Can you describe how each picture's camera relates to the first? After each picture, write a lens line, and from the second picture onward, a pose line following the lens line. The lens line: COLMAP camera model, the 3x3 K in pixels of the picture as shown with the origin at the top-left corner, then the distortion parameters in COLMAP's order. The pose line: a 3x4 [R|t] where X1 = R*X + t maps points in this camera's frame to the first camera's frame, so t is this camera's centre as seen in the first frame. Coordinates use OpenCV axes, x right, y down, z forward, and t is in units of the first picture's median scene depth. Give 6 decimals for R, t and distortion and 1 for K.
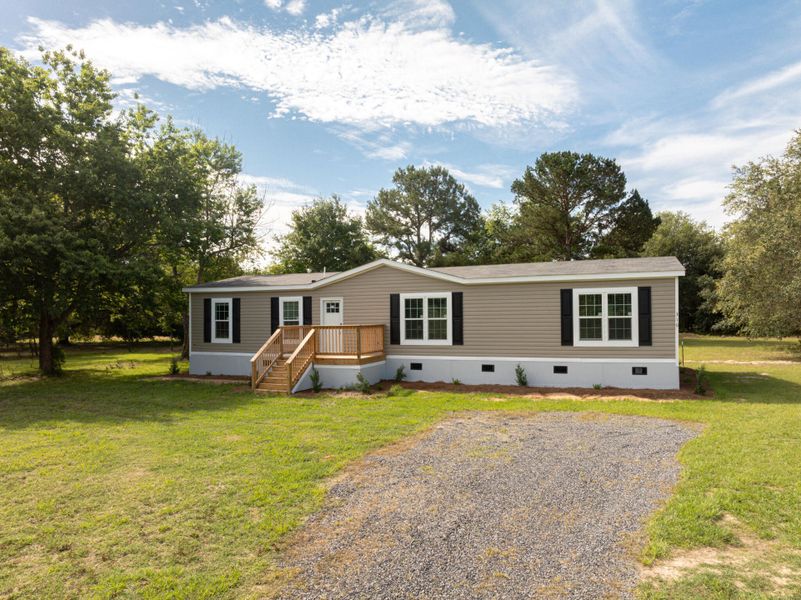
lens RADIAL K [[572.6, 0, 400.5], [0, 572.6, 300.0], [0, 0, 1]] dist [-0.038202, 0.009049]
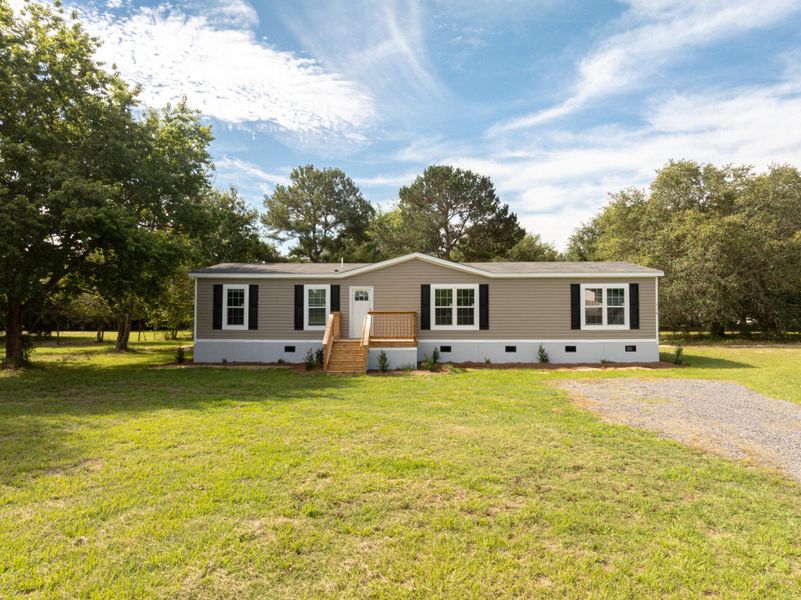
lens RADIAL K [[546.8, 0, 400.5], [0, 546.8, 300.0], [0, 0, 1]] dist [-0.048475, 0.000104]
pose [[0.940904, 0.018028, 0.338194, -0.422291], [-0.019356, 0.999813, 0.000553, 0.020278], [-0.338121, -0.007067, 0.941076, 0.012551]]
